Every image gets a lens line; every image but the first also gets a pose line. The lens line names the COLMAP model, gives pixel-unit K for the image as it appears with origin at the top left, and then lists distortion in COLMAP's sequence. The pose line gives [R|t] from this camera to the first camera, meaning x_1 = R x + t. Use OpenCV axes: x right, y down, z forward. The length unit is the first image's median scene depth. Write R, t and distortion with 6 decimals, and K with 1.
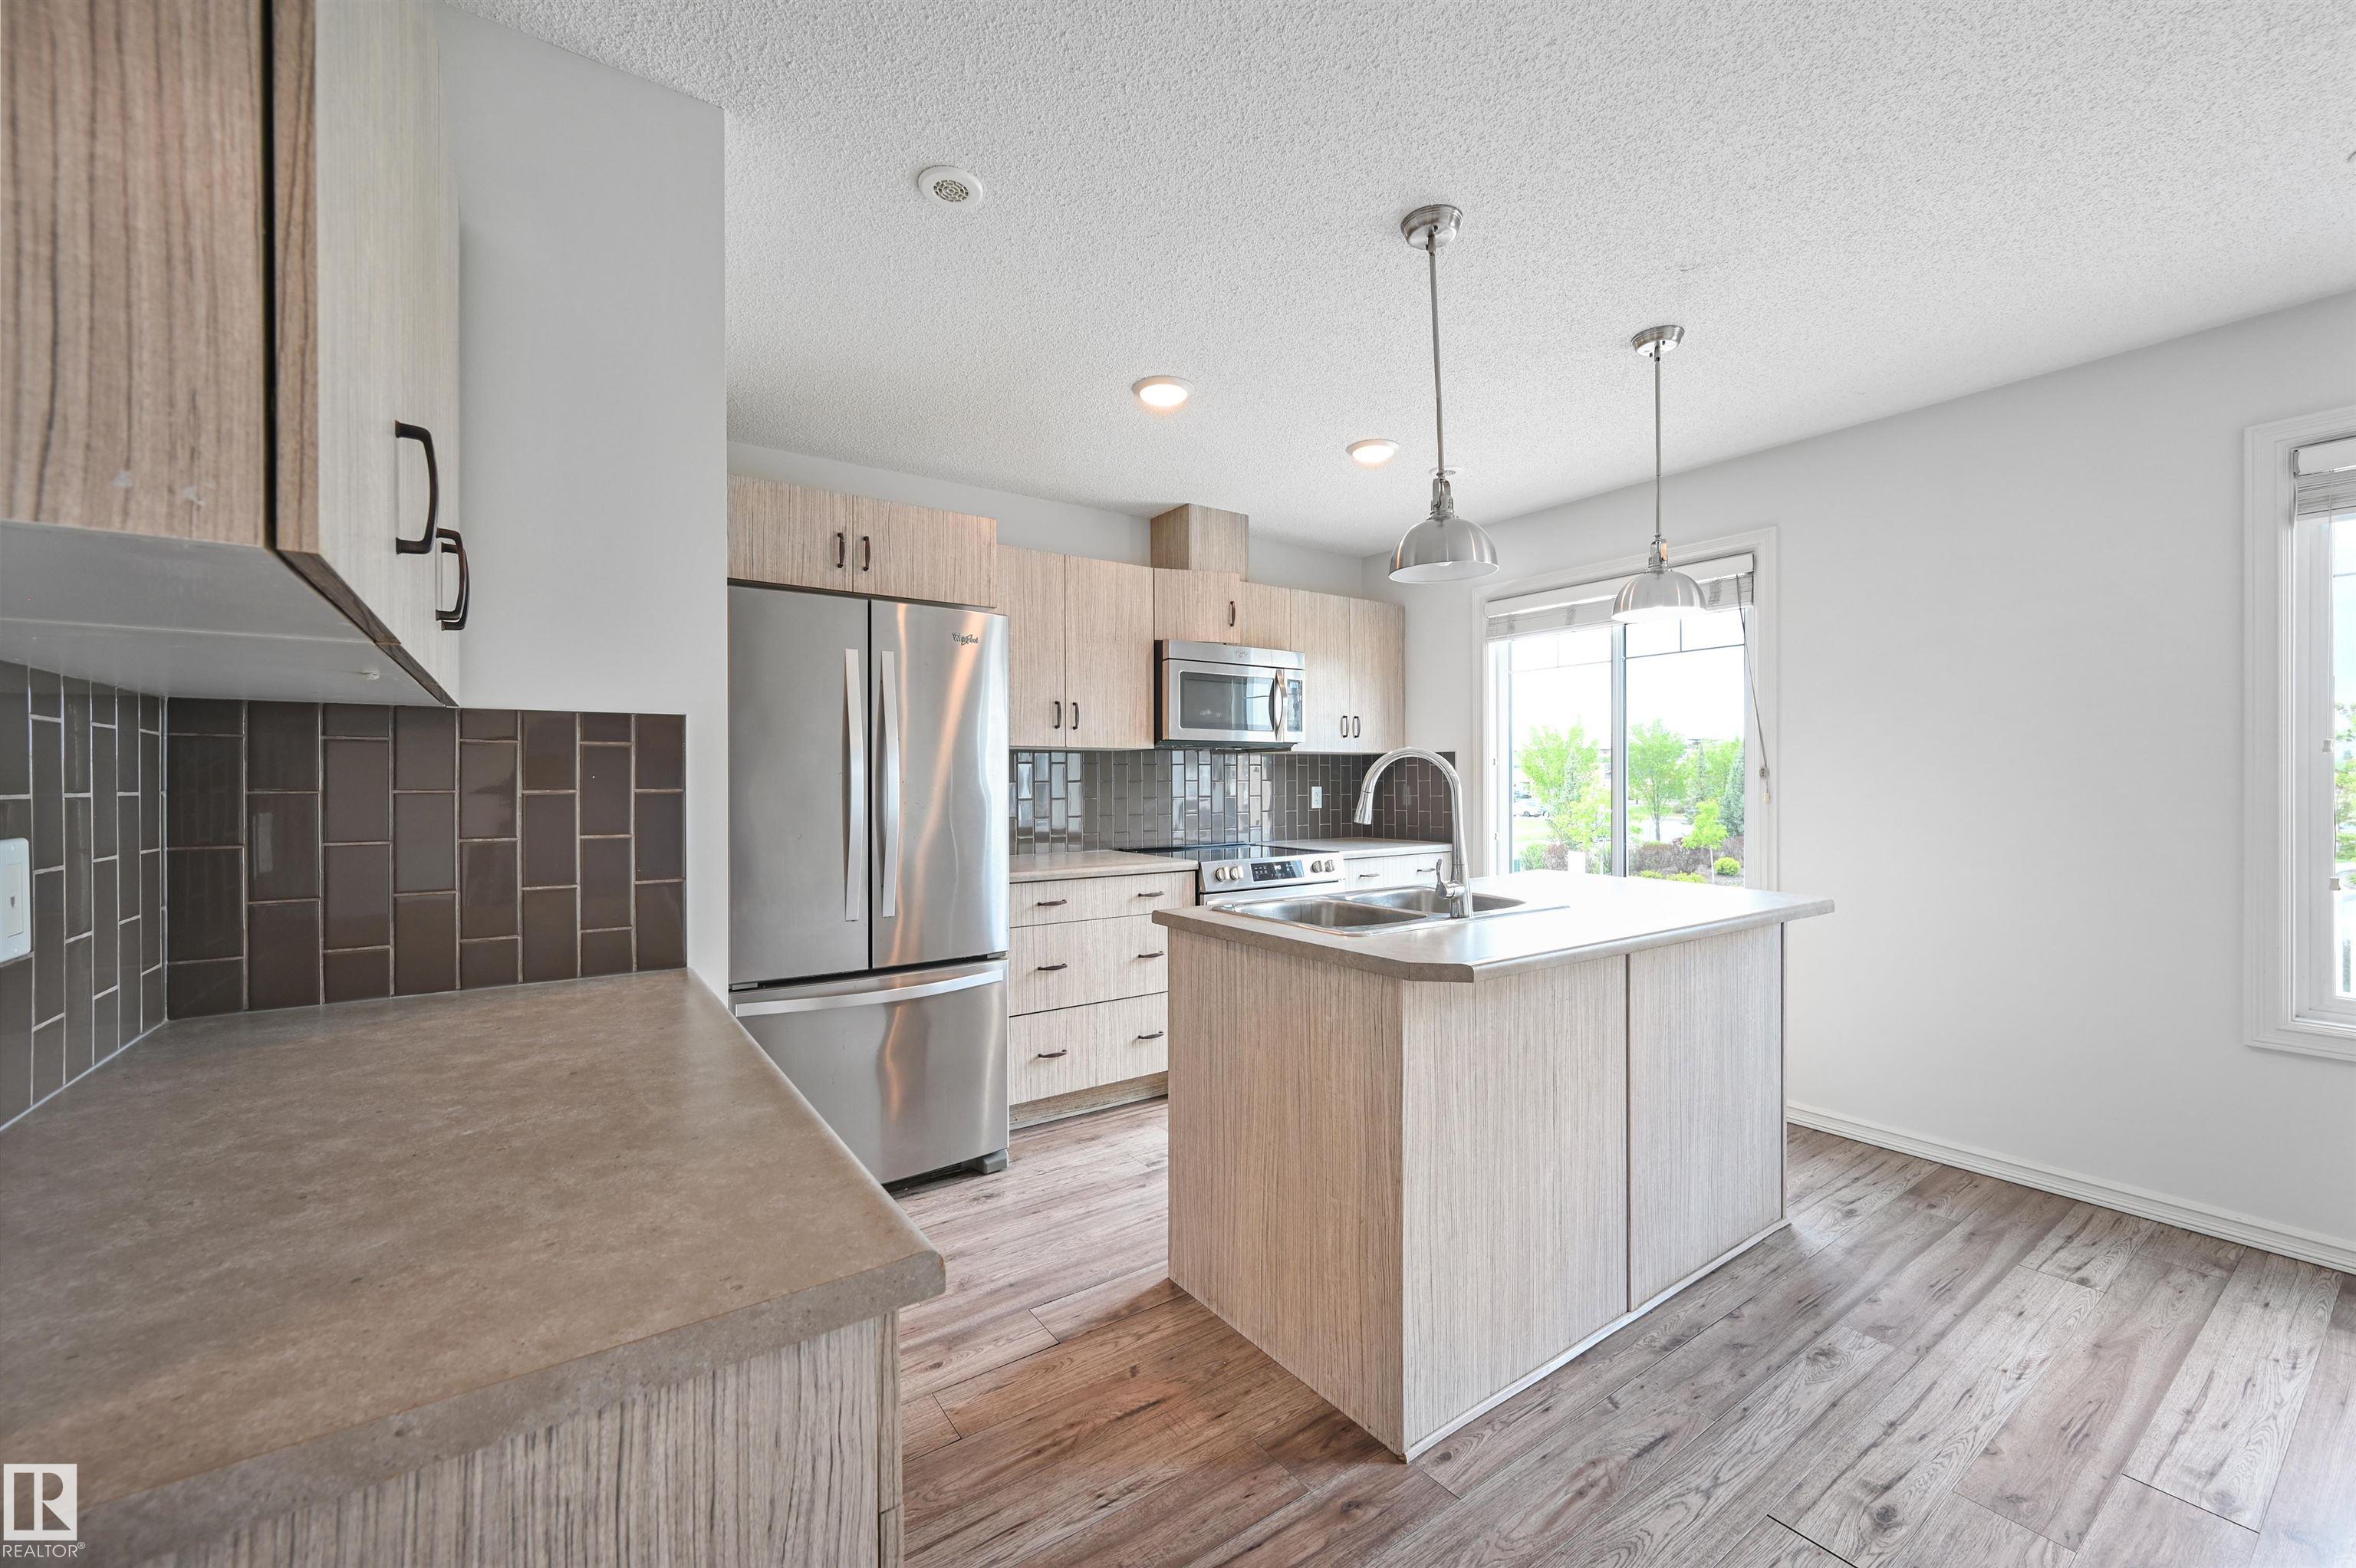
lens RADIAL K [[932.5, 0, 1178.0], [0, 932.5, 784.0], [0, 0, 1]] dist [-0.000234, 0.000040]
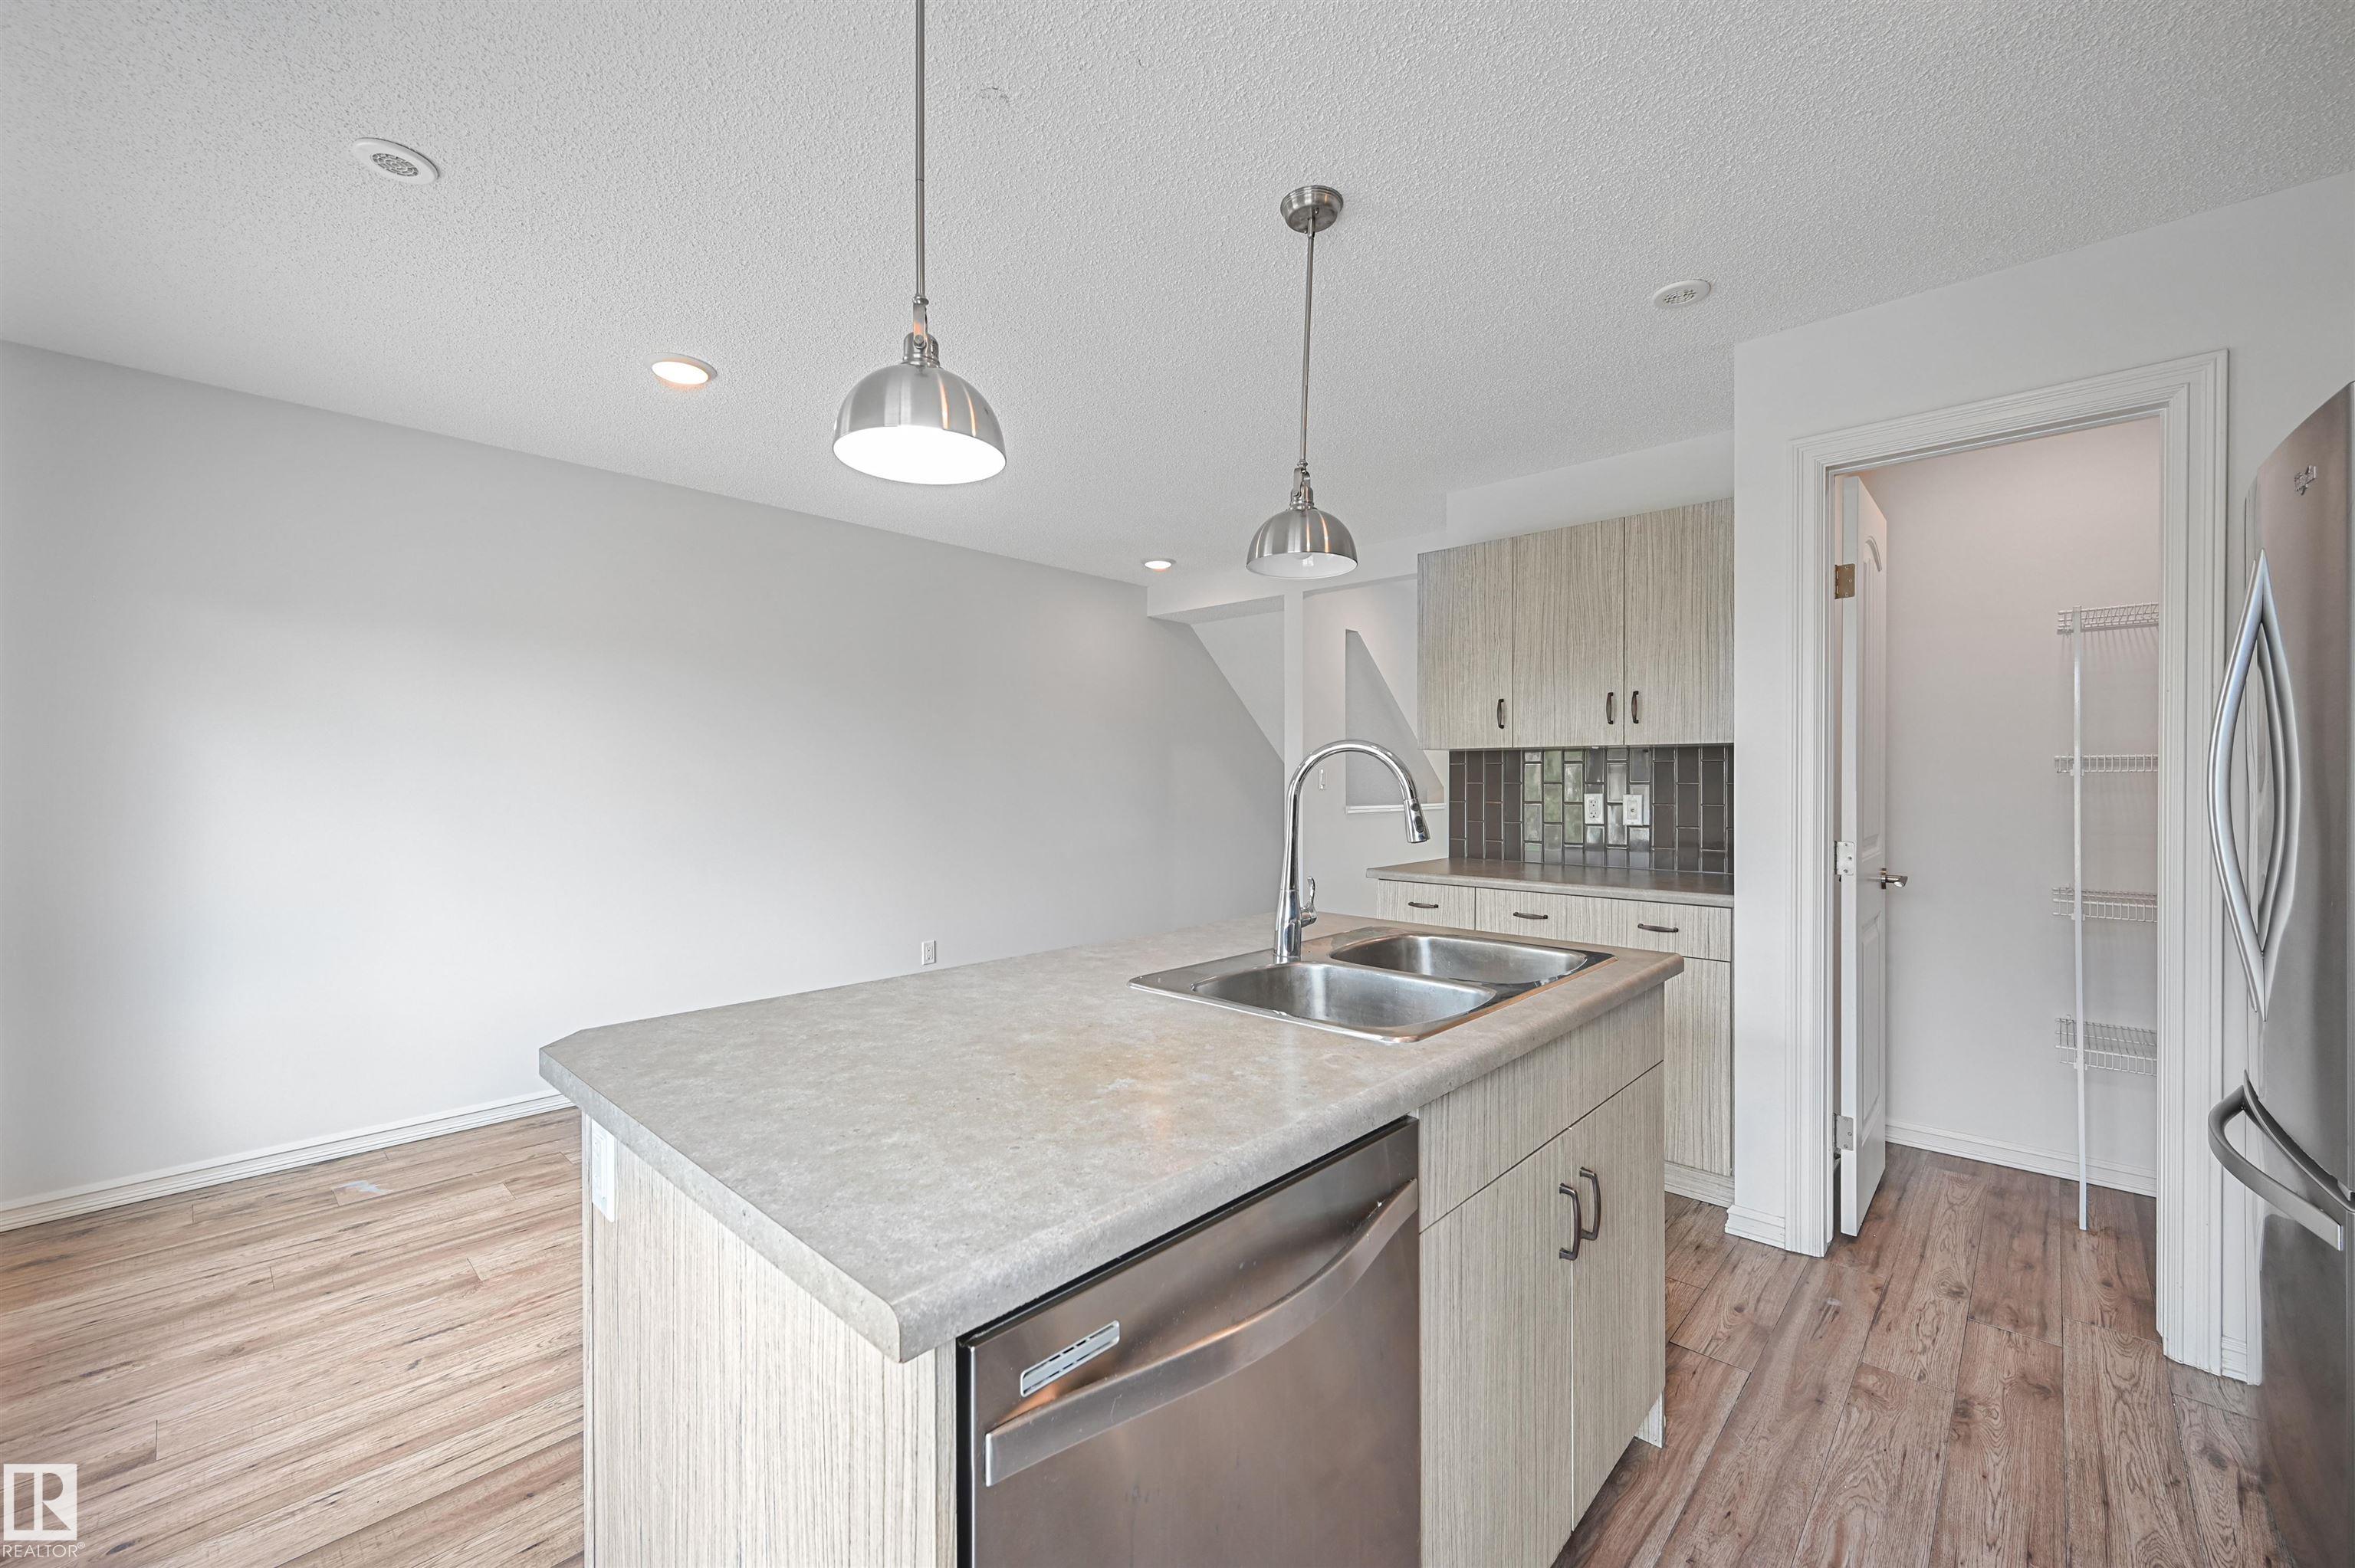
lens RADIAL K [[932.1, 0, 1177.5], [0, 932.1, 784.0], [0, 0, 1]] dist [-0.000234, 0.000040]
pose [[-0.978164, 0.007519, -0.207696, 0.599231], [0.005669, 0.999939, 0.009498, -0.012793], [0.207755, 0.008114, -0.978147, 1.883210]]
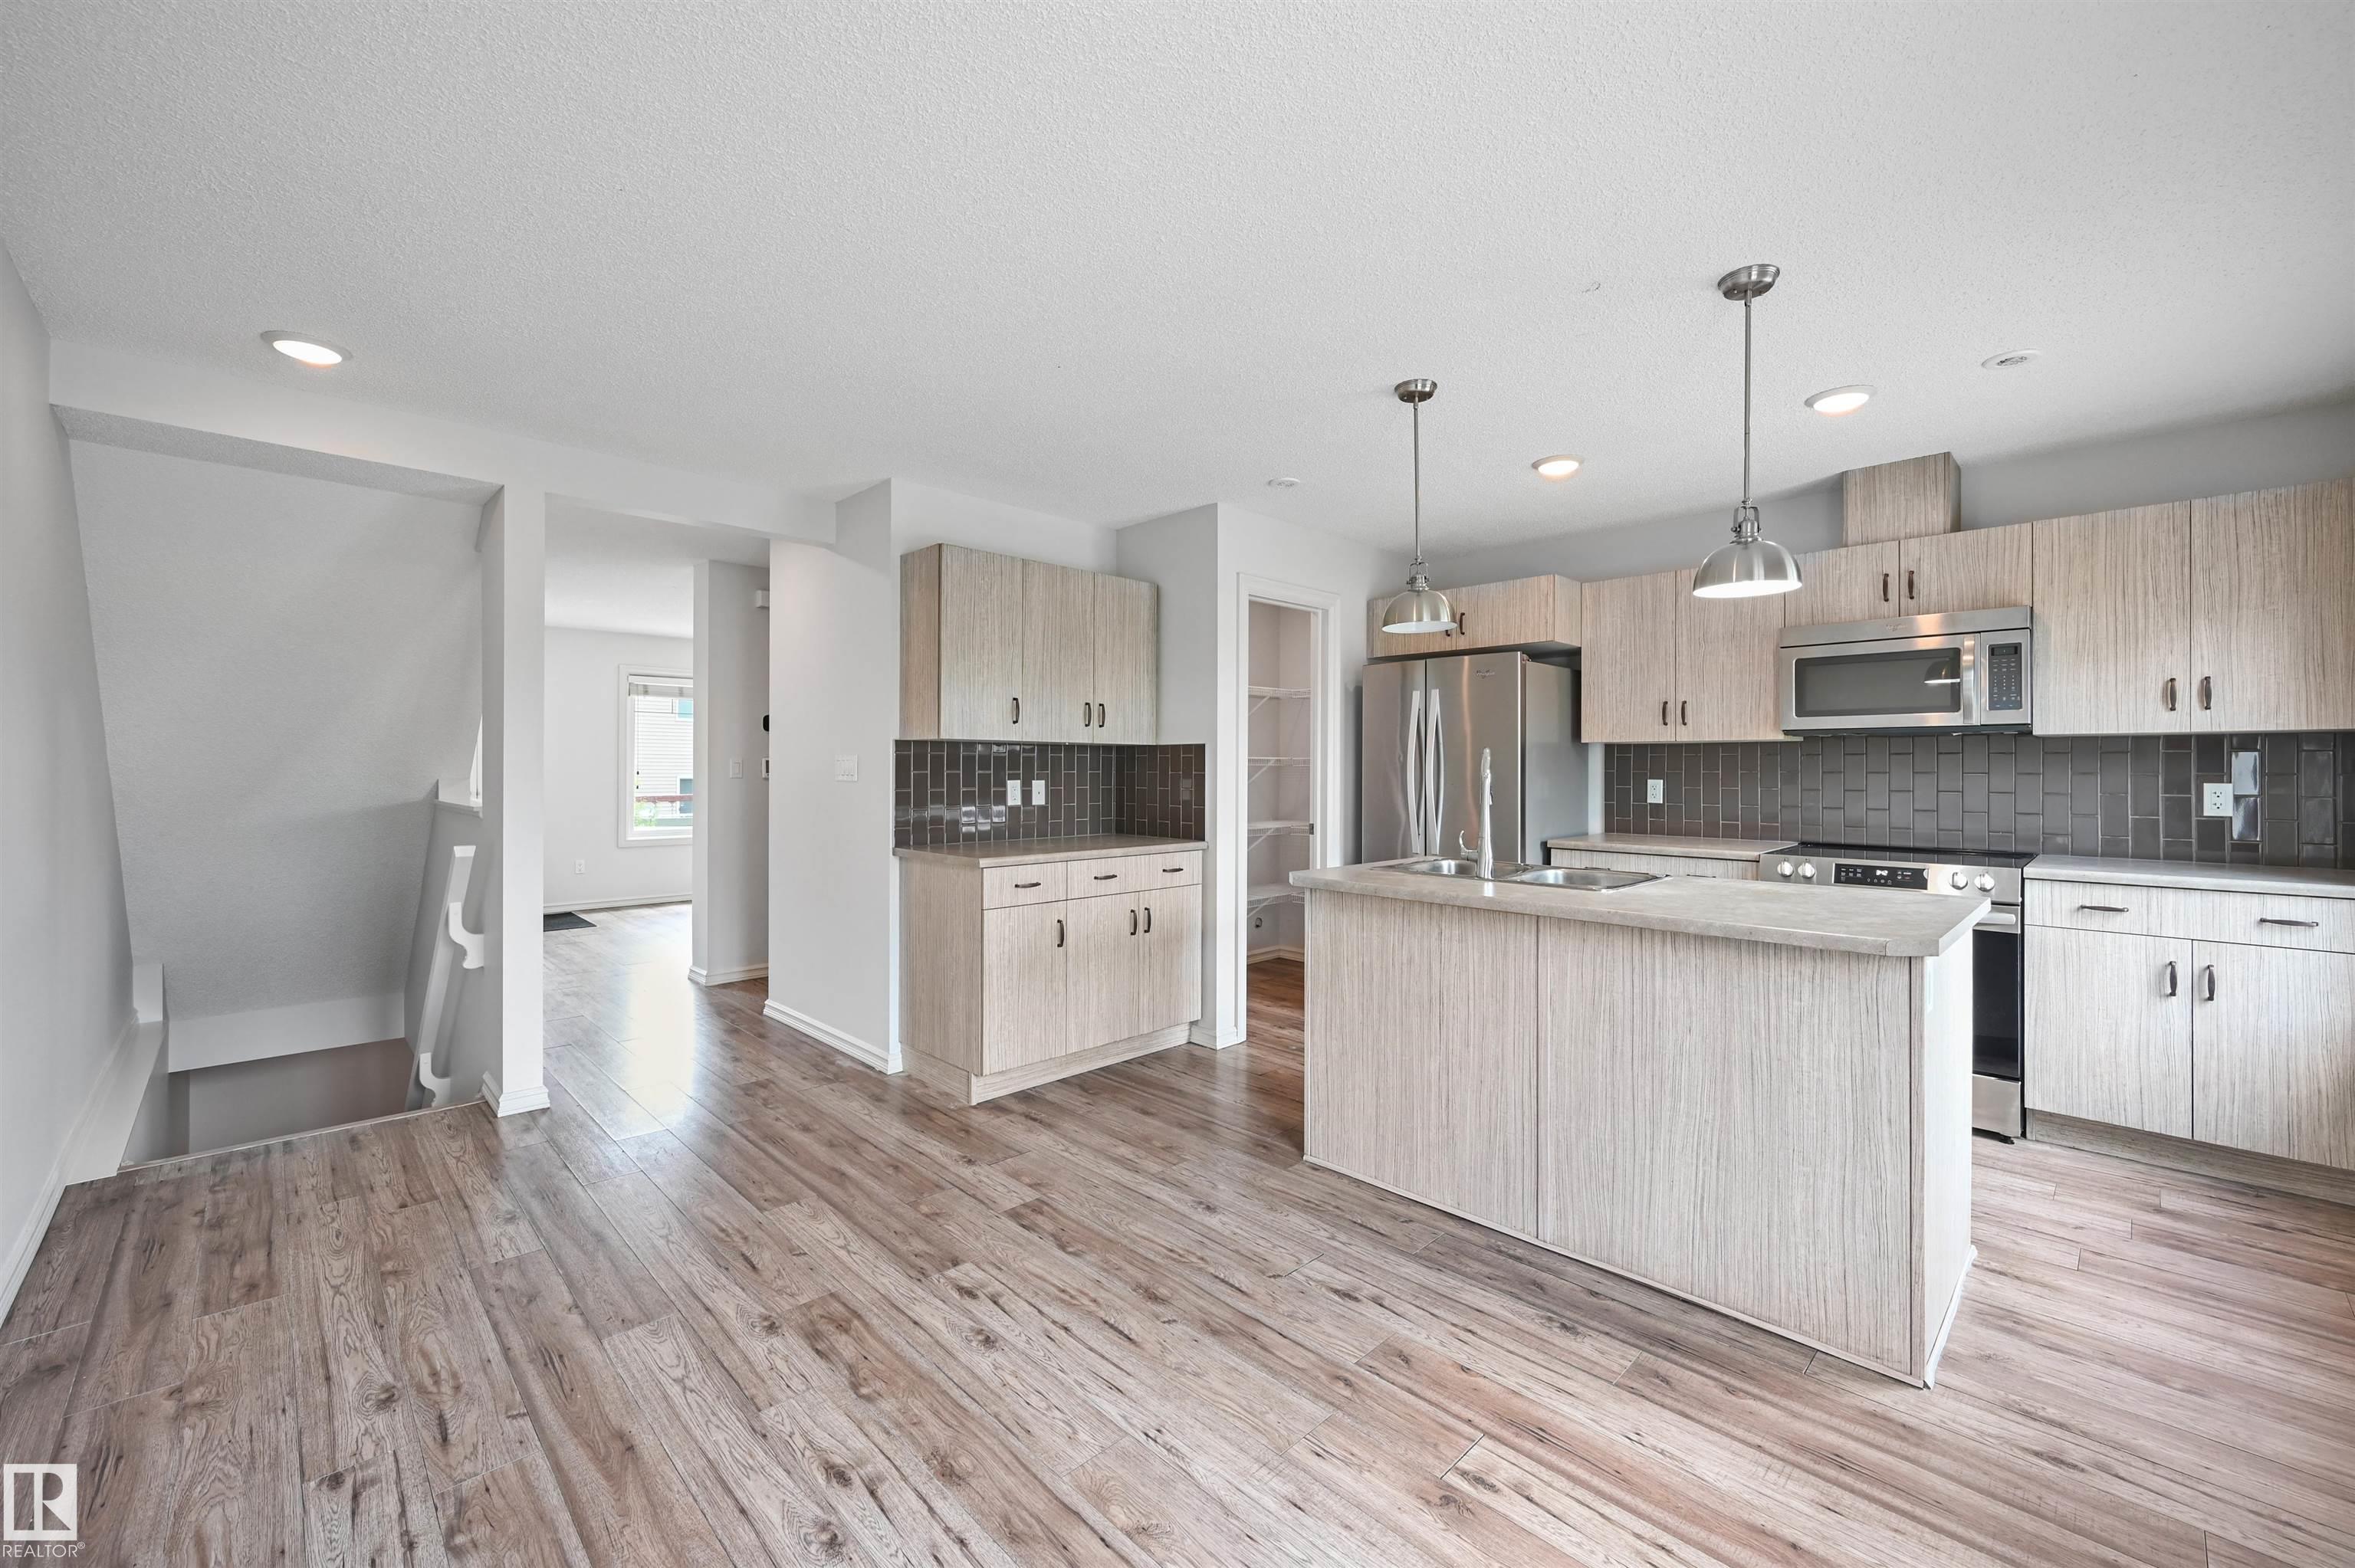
lens RADIAL K [[946.8, 0, 1174.6], [0, 946.8, 767.8], [0, 0, 1]] dist [0.000558, -0.000121]
pose [[0.161830, 0.005282, -0.986804, 1.634575], [-0.007224, 0.999965, 0.004168, -0.014125], [0.986792, 0.006454, 0.161863, 0.387009]]
